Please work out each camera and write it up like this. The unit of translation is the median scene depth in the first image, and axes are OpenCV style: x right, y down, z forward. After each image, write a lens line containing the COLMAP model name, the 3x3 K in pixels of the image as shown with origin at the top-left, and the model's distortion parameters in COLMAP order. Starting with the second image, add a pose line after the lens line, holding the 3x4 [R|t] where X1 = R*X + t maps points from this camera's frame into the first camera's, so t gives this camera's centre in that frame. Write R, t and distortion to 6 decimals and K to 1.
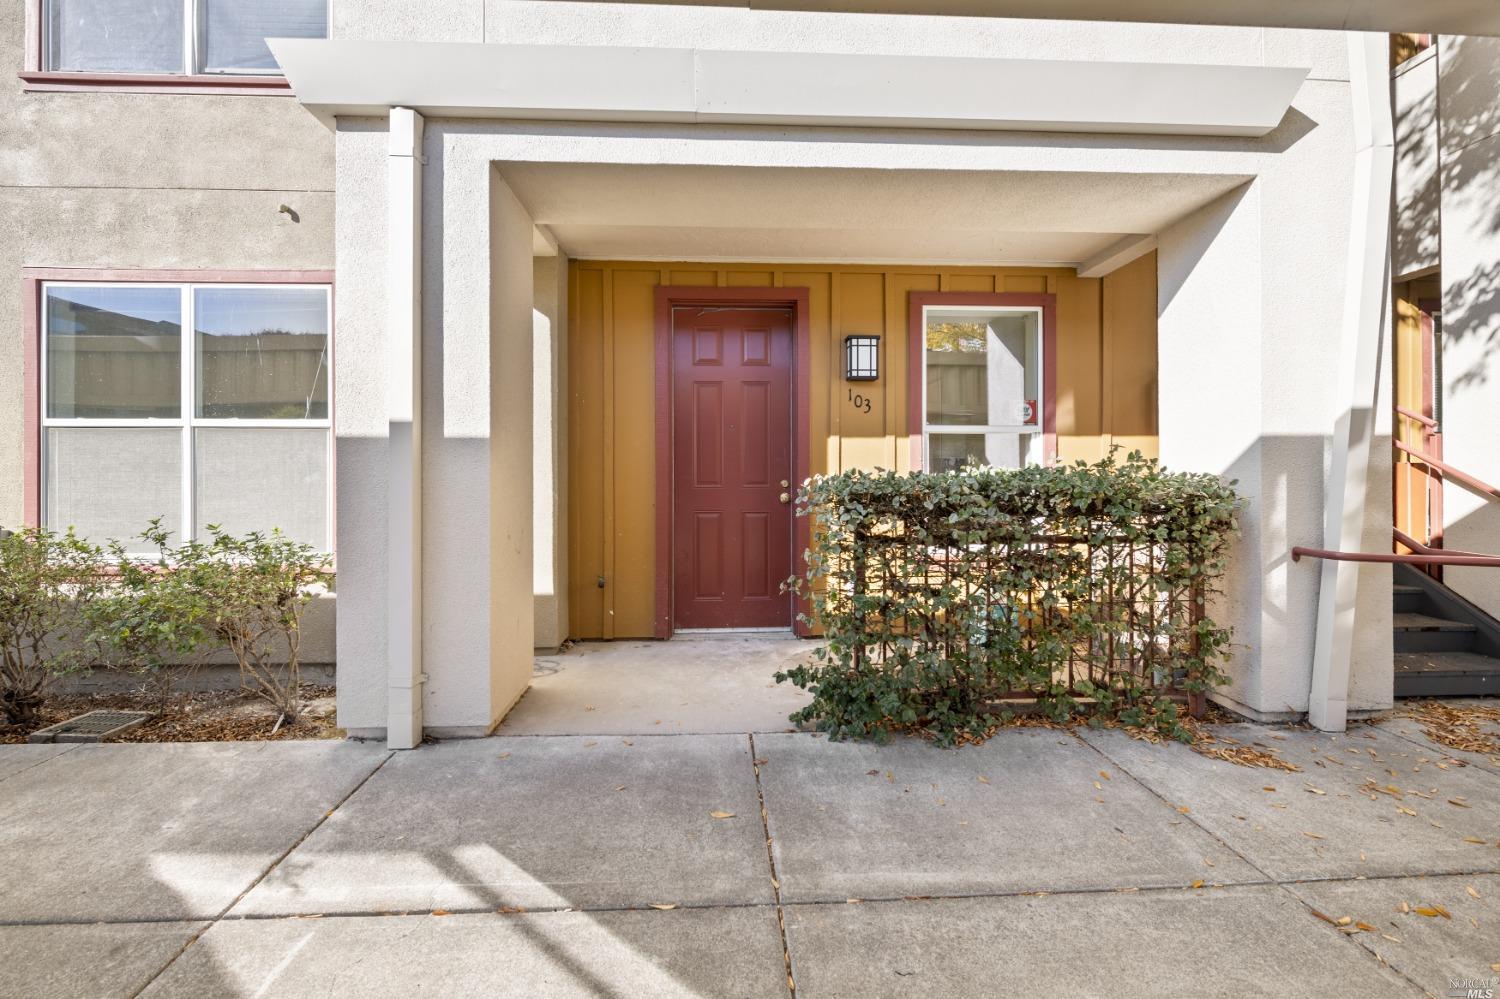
lens RADIAL K [[615.0, 0, 754.3], [0, 615.0, 467.7], [0, 0, 1]] dist [-0.001228, -0.001121]
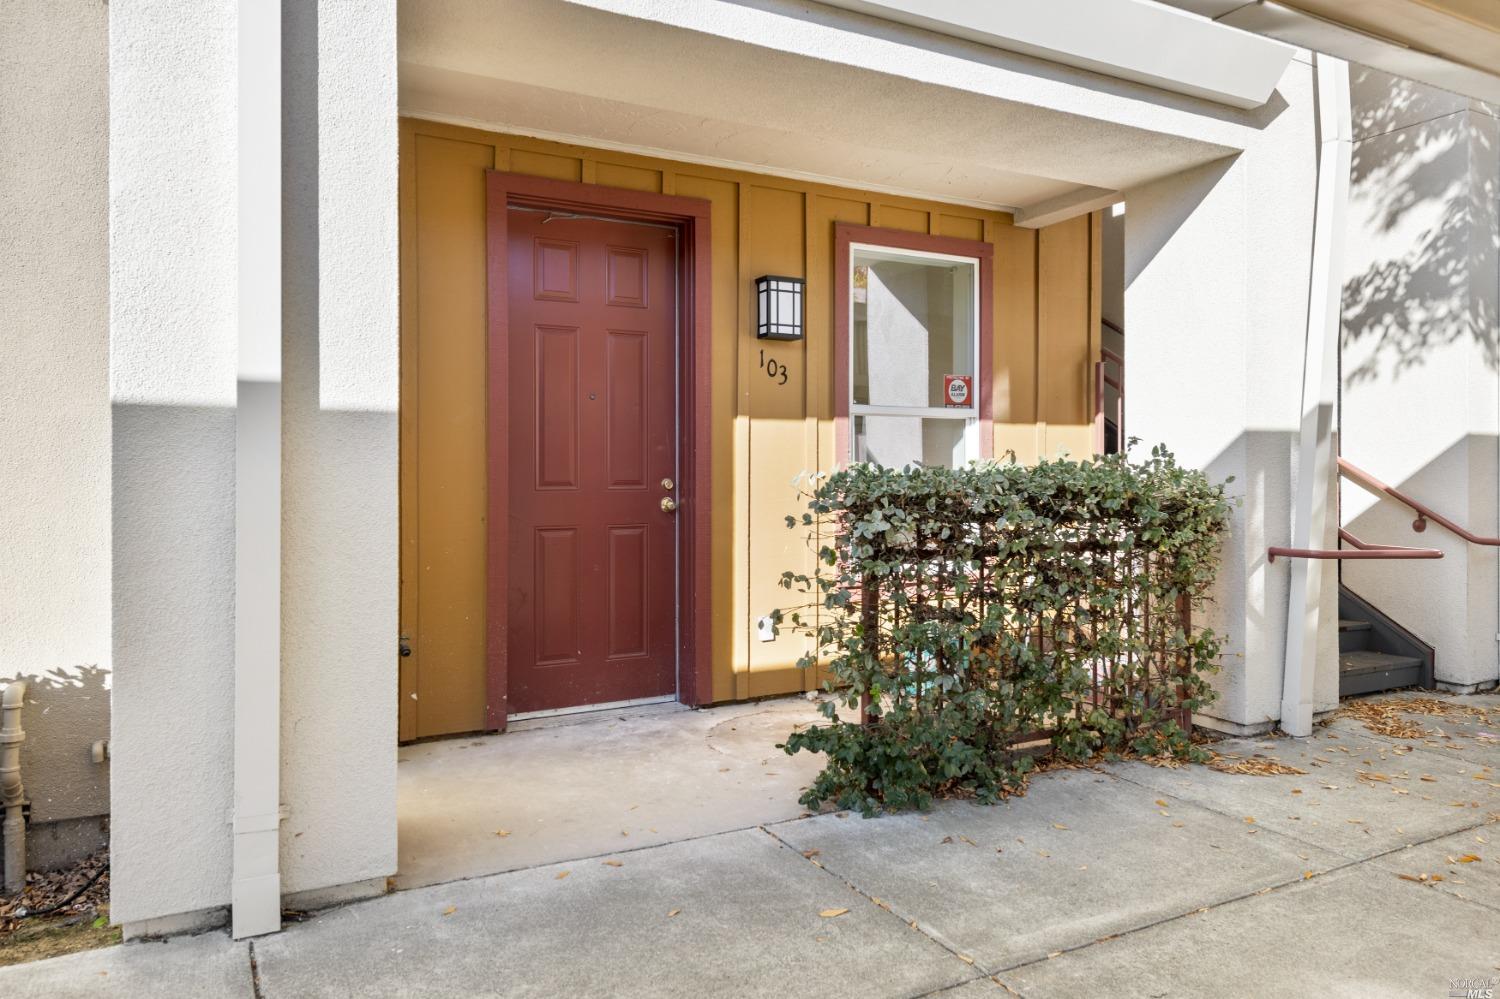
lens RADIAL K [[1020.2, 0, 749.1], [0, 1020.2, 461.6], [0, 0, 1]] dist [0.011208, 0.006489]
pose [[0.902042, 0.005714, 0.431610, -0.496288], [-0.006768, 0.999977, 0.000906, -0.000858], [-0.431595, -0.003738, 0.902060, -0.076839]]
